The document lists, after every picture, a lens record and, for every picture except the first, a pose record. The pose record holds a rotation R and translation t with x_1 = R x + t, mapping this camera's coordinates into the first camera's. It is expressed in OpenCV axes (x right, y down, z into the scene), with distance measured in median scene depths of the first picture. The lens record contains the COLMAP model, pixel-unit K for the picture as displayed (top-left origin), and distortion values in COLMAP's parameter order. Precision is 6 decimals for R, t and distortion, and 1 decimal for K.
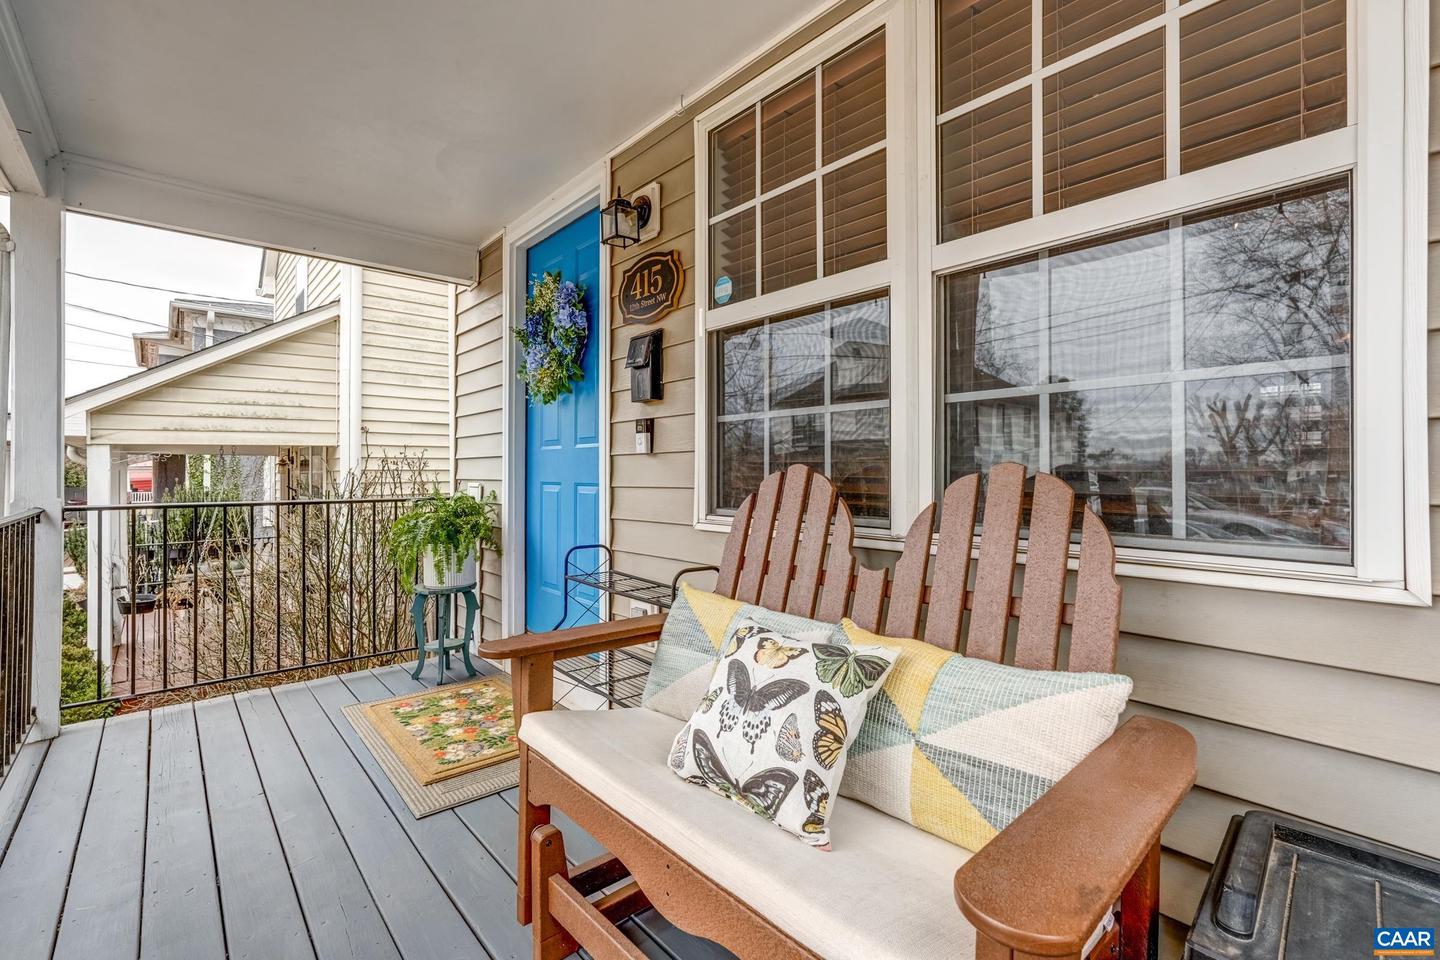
lens RADIAL K [[642.0, 0, 722.9], [0, 642.0, 466.8], [0, 0, 1]] dist [-0.011778, -0.000083]
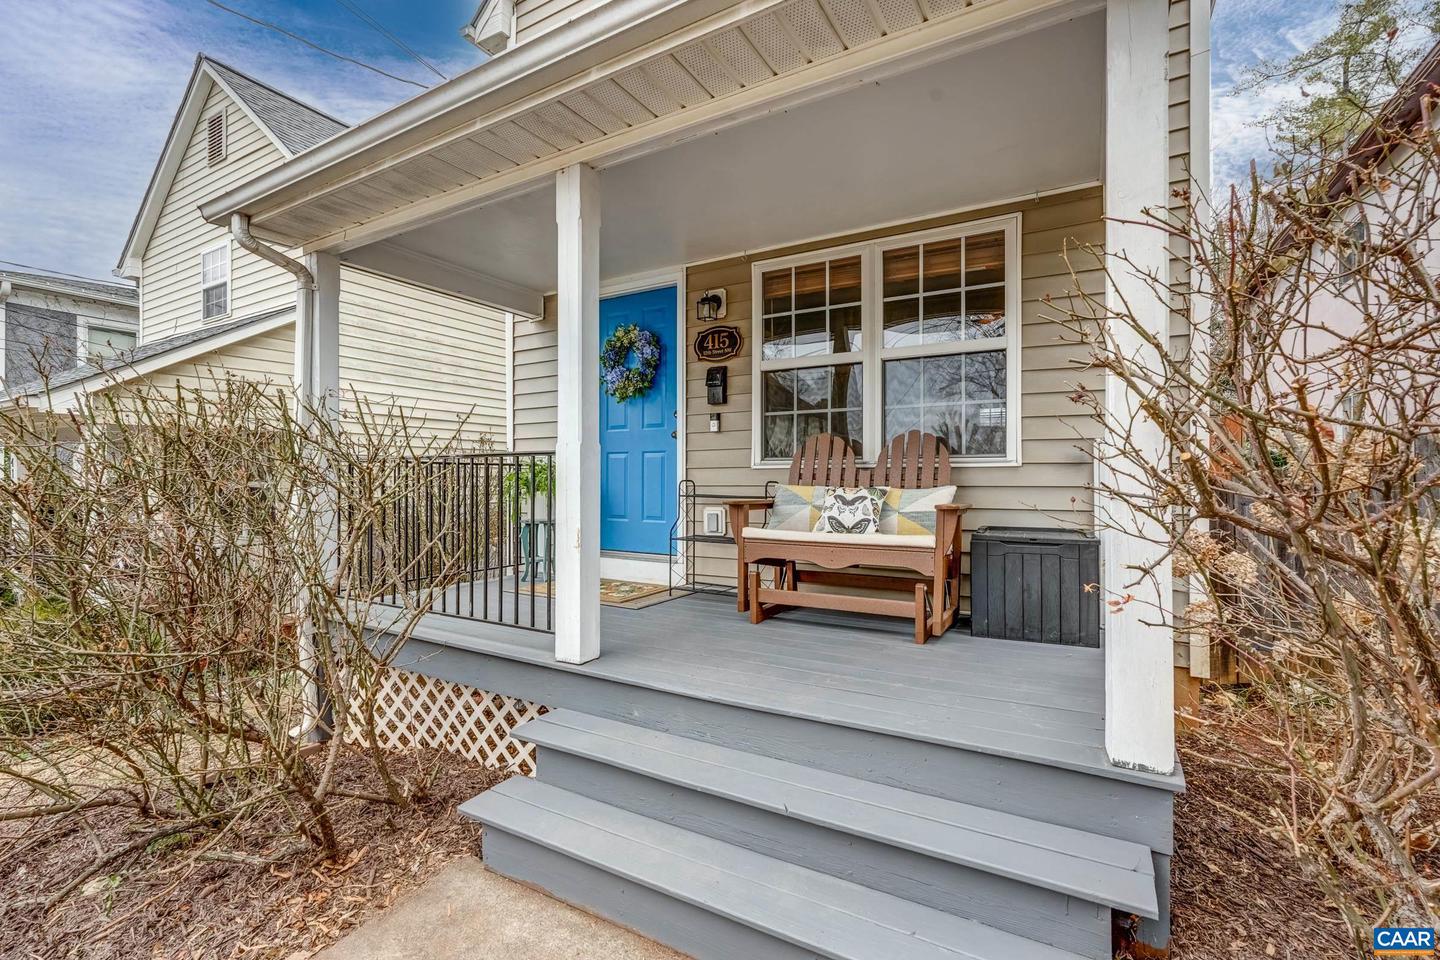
lens RADIAL K [[638.5, 0, 725.4], [0, 638.5, 478.1], [0, 0, 1]] dist [-0.002541, 0.000042]
pose [[0.948295, -0.000760, 0.317389, -0.705117], [-0.001567, 0.999974, 0.007075, 0.105800], [-0.317386, -0.007207, 0.948269, -0.810407]]
